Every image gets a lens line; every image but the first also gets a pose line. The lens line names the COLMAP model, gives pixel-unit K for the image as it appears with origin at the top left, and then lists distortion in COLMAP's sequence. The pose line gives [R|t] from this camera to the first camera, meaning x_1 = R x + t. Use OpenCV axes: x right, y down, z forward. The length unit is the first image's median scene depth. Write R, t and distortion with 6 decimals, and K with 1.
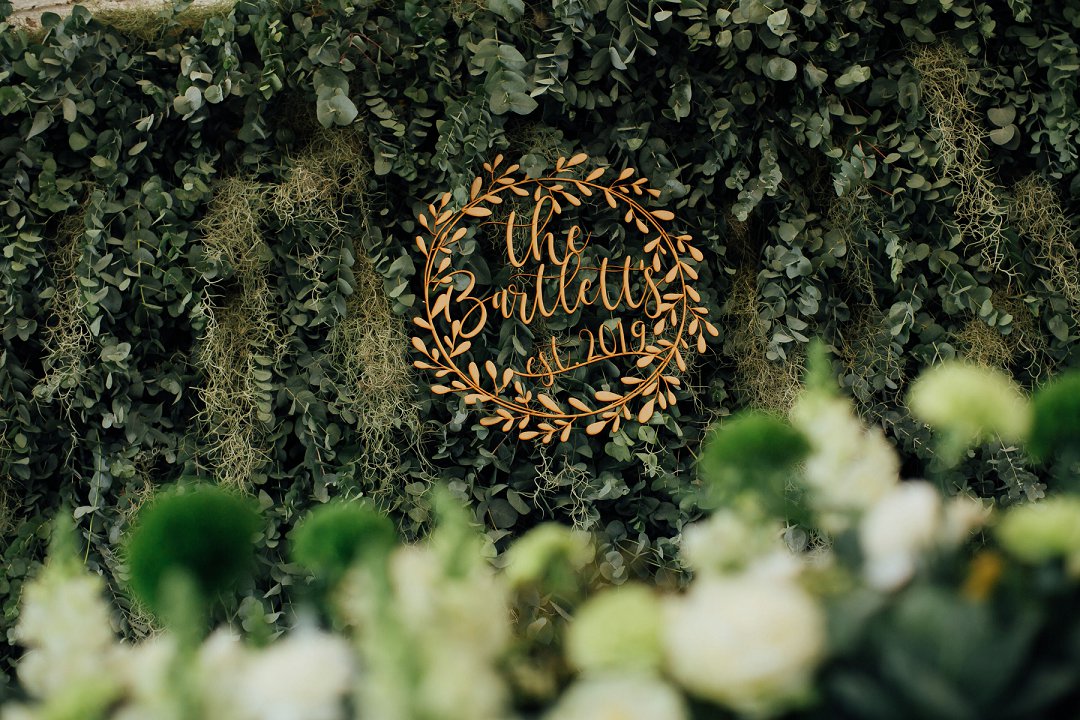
lens RADIAL K [[1557.1, 0, 542.3], [0, 1557.1, 359.6], [0, 0, 1]] dist [-0.135966, 0.000000]
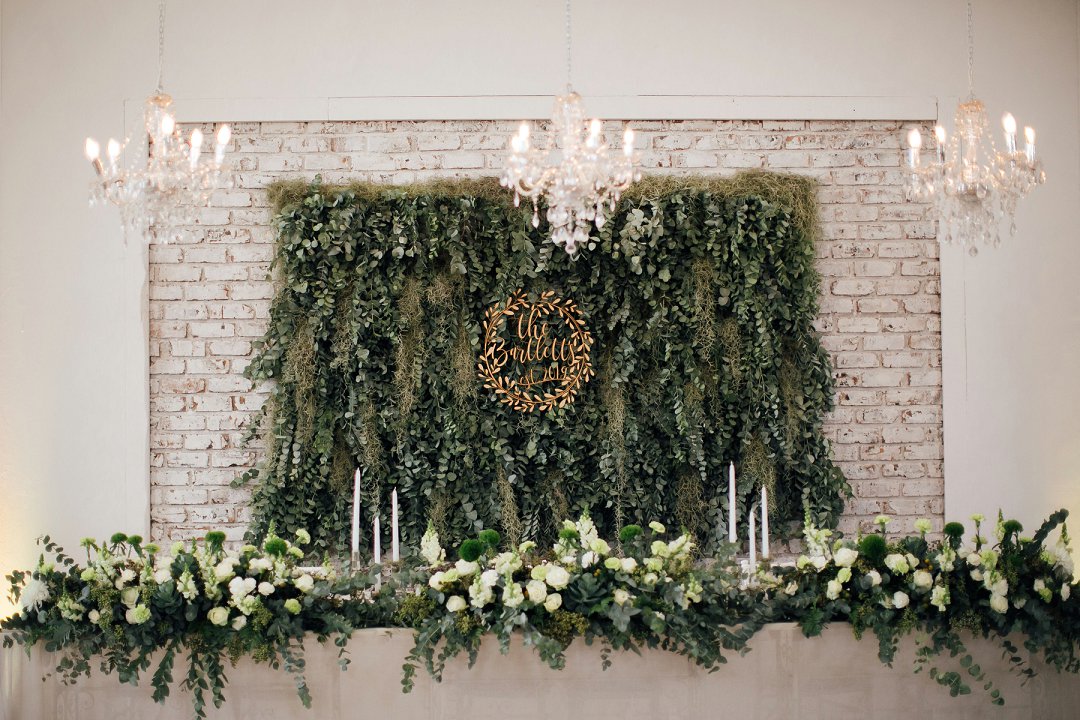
lens RADIAL K [[1557.1, 0, 538.9], [0, 1557.1, 360.1], [0, 0, 1]] dist [-0.135966, 0.000000]
pose [[0.990843, 0.123282, 0.055053, -0.125092], [-0.133731, 0.952243, 0.274499, -0.739673], [-0.018583, -0.279348, 0.960010, -1.494439]]
